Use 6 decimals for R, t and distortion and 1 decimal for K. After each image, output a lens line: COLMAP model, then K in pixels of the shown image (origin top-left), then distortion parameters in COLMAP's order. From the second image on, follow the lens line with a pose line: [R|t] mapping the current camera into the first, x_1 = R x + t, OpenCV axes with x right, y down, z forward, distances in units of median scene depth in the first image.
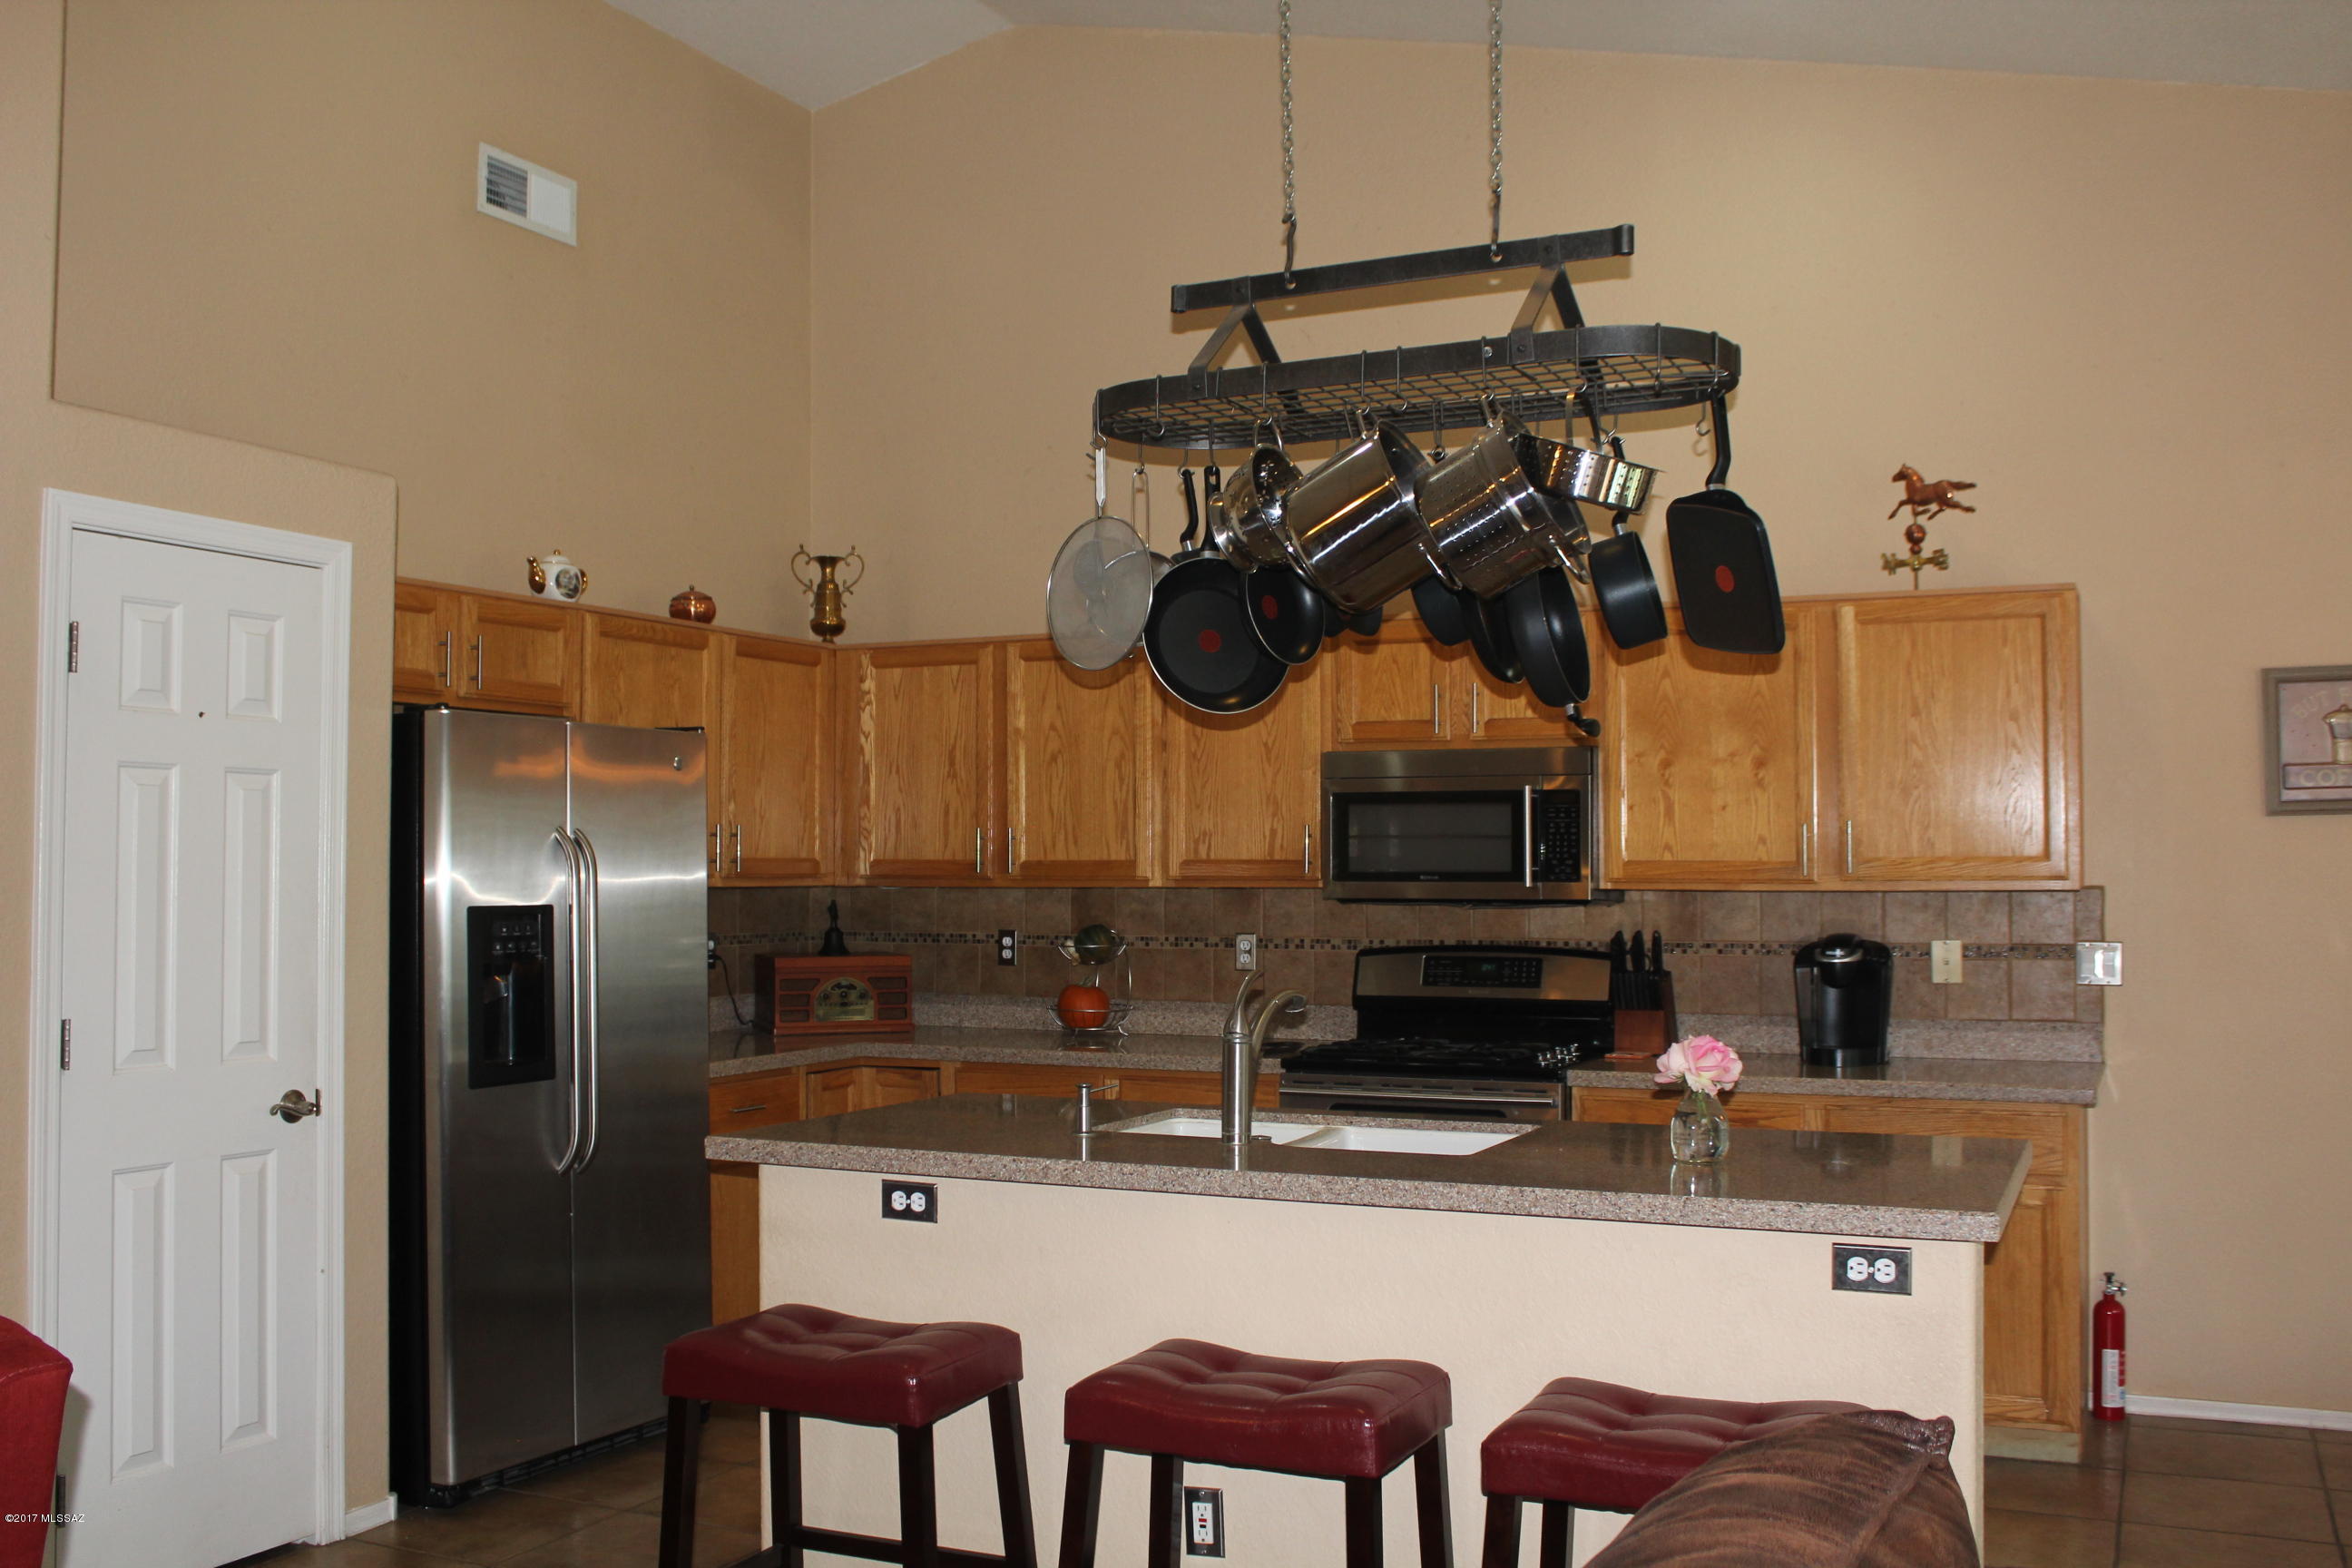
lens RADIAL K [[2174.8, 0, 1180.5], [0, 2174.8, 773.1], [0, 0, 1]] dist [-0.109879, 0.000000]
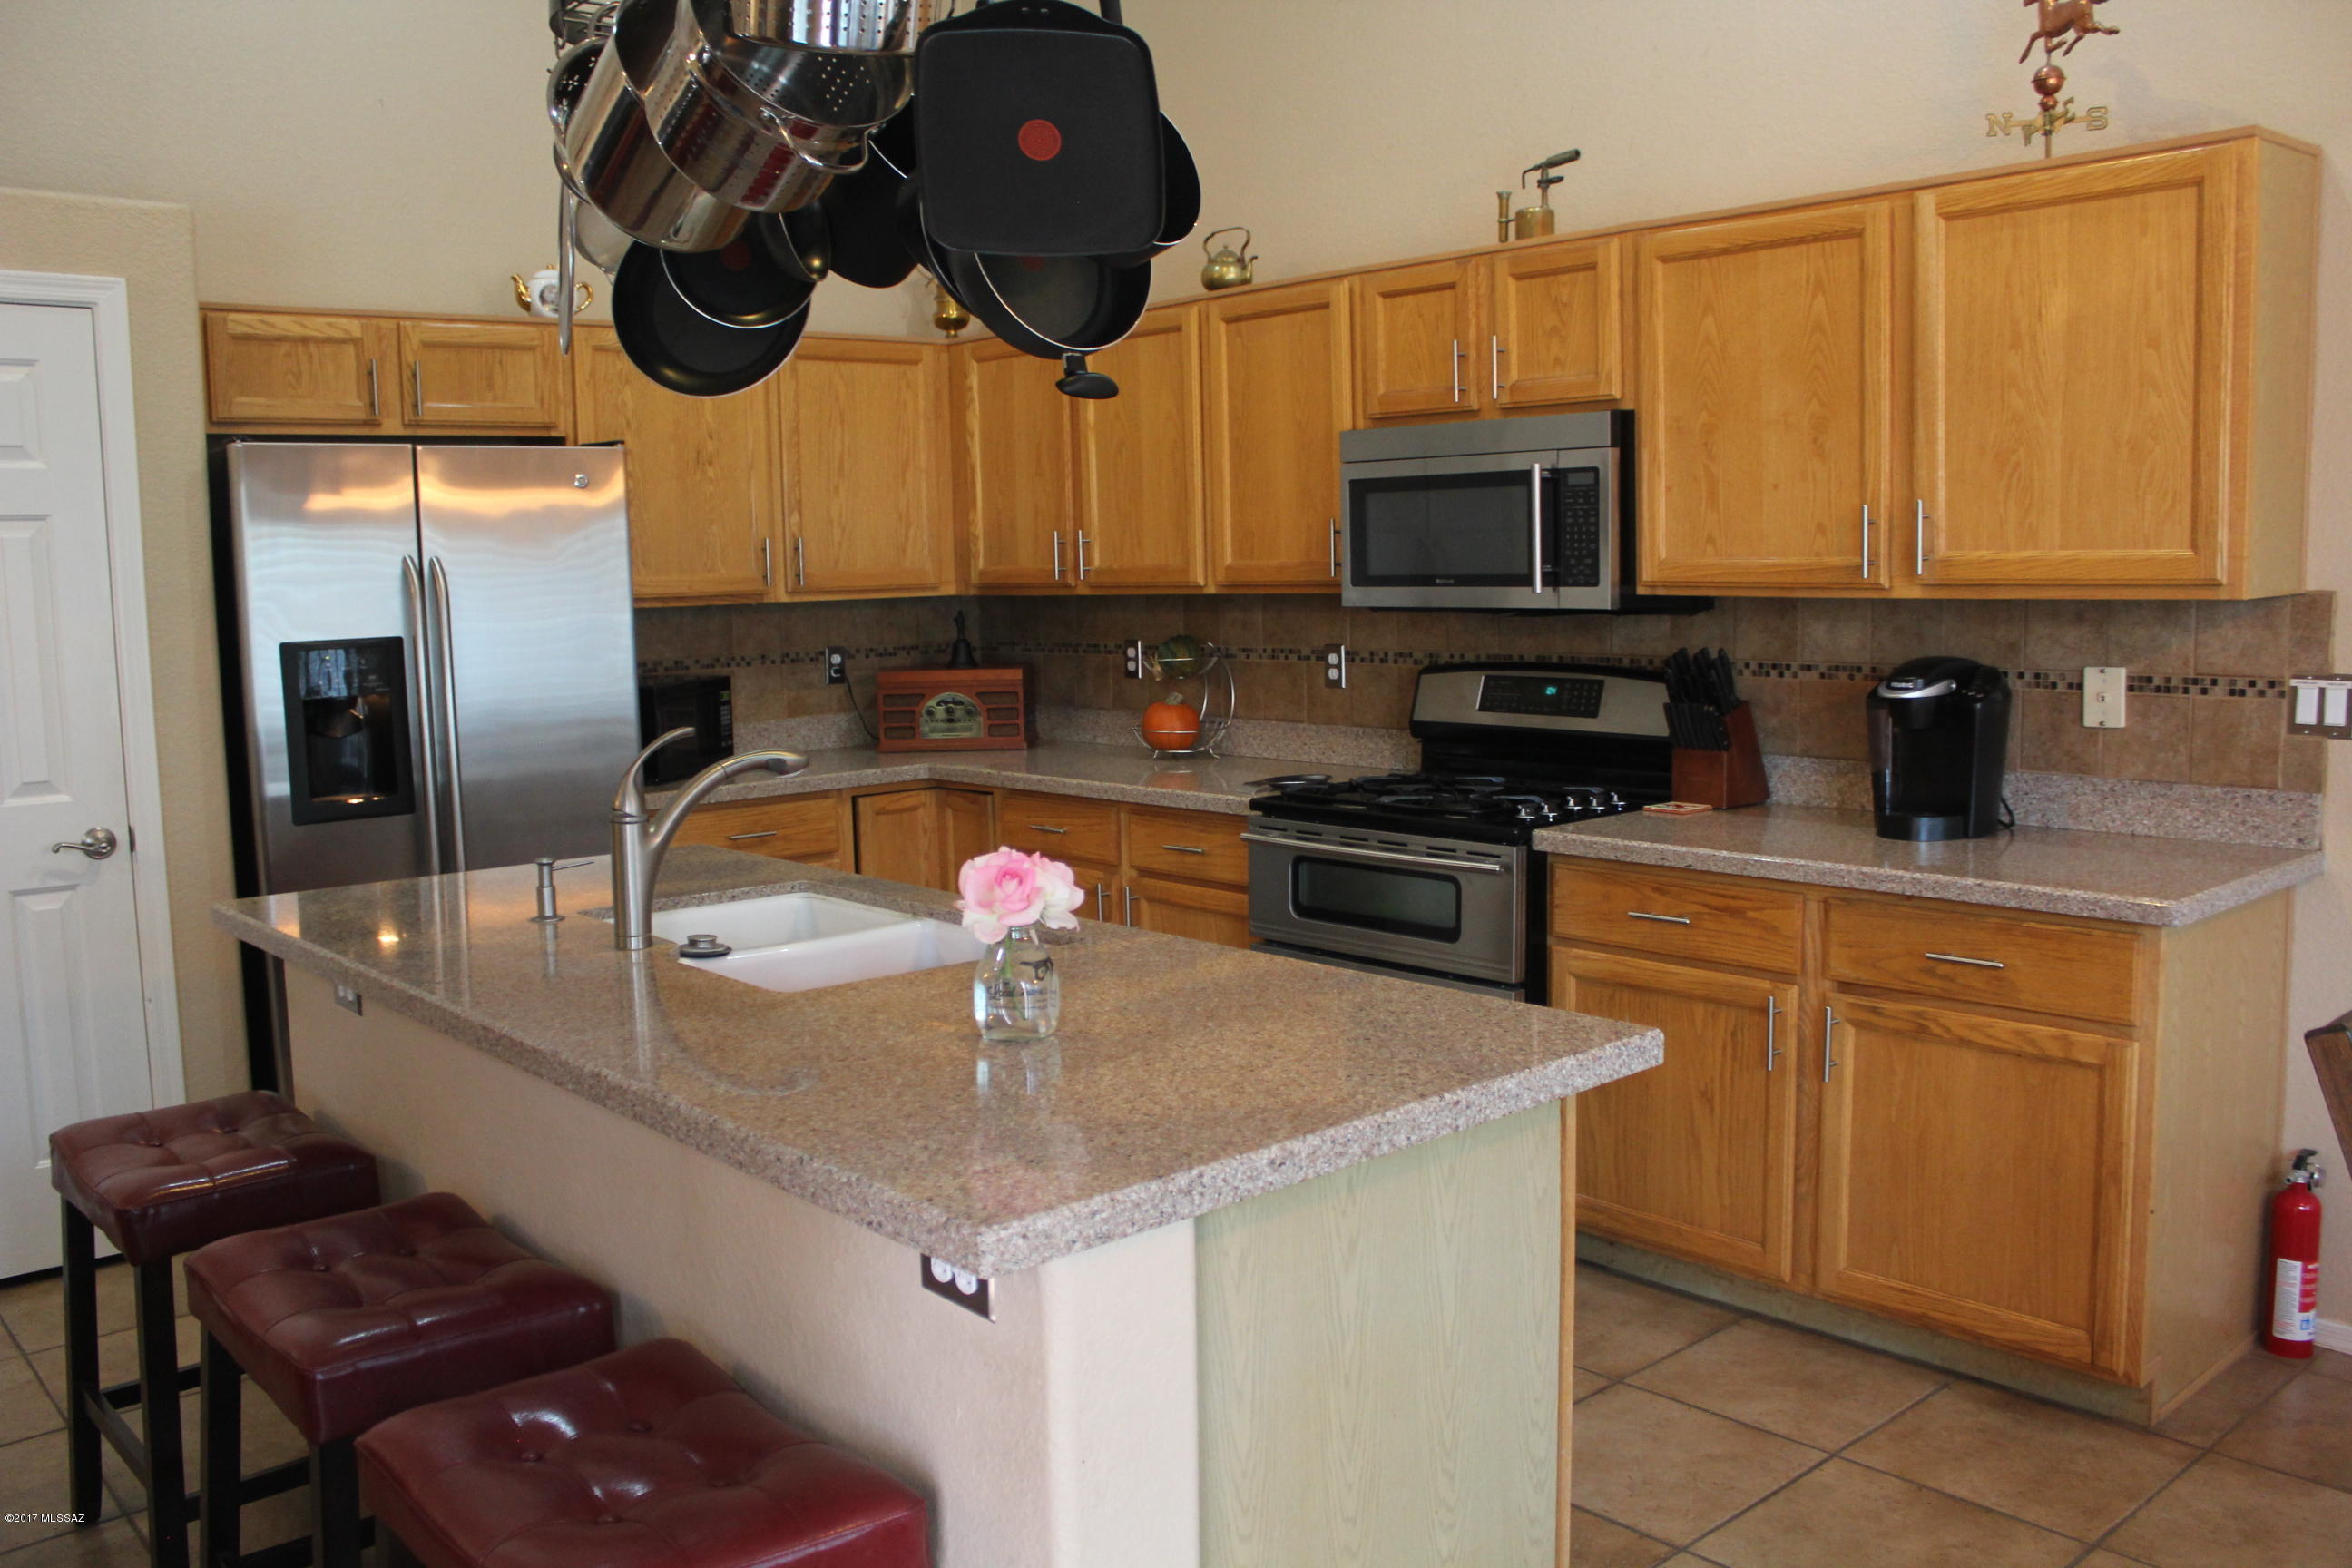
lens RADIAL K [[1956.9, 0, 1188.7], [0, 1956.9, 804.0], [0, 0, 1]] dist [-0.155565, 0.124747]
pose [[0.914392, 0.029863, -0.403727, 0.338489], [0.040008, 0.985727, 0.163526, 0.007541], [0.402848, -0.165679, 0.900146, 0.305406]]
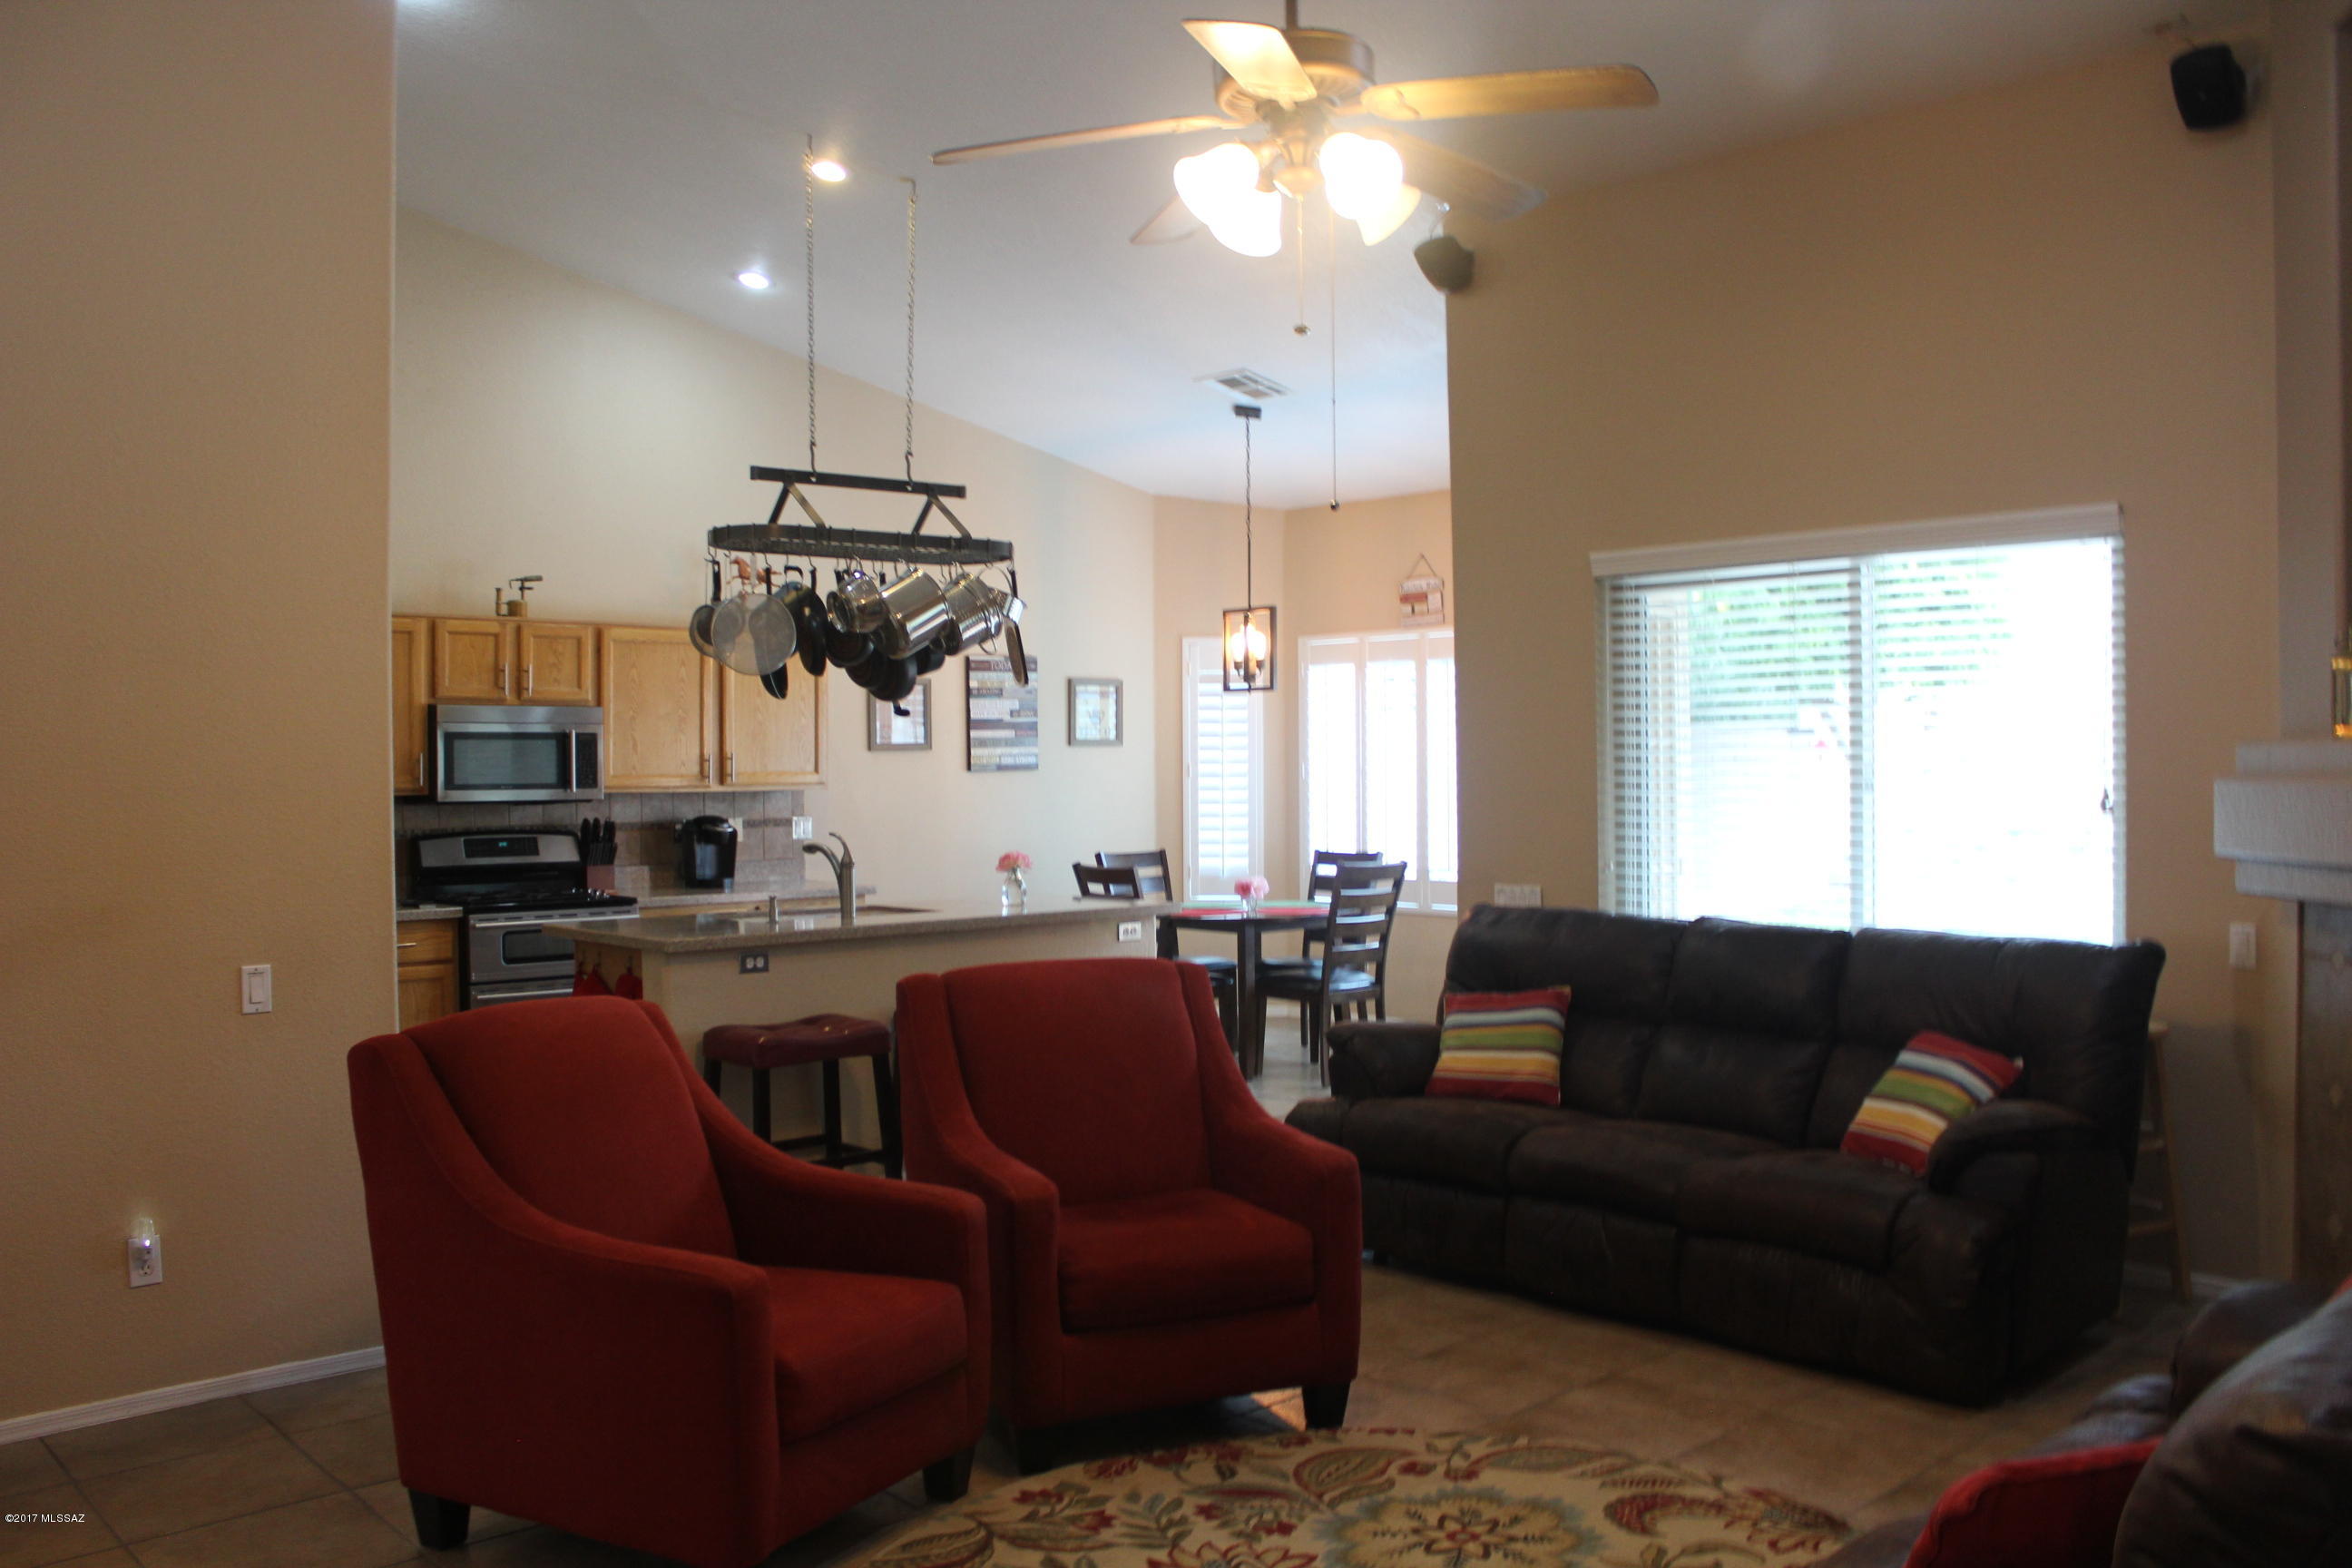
lens RADIAL K [[1956.9, 0, 1180.5], [0, 1956.9, 778.7], [0, 0, 1]] dist [-0.155565, 0.124747]
pose [[0.371700, -0.008672, 0.928312, -1.045230], [-0.036022, 0.999069, 0.023757, -0.008710], [-0.927654, -0.042270, 0.371041, 0.033372]]
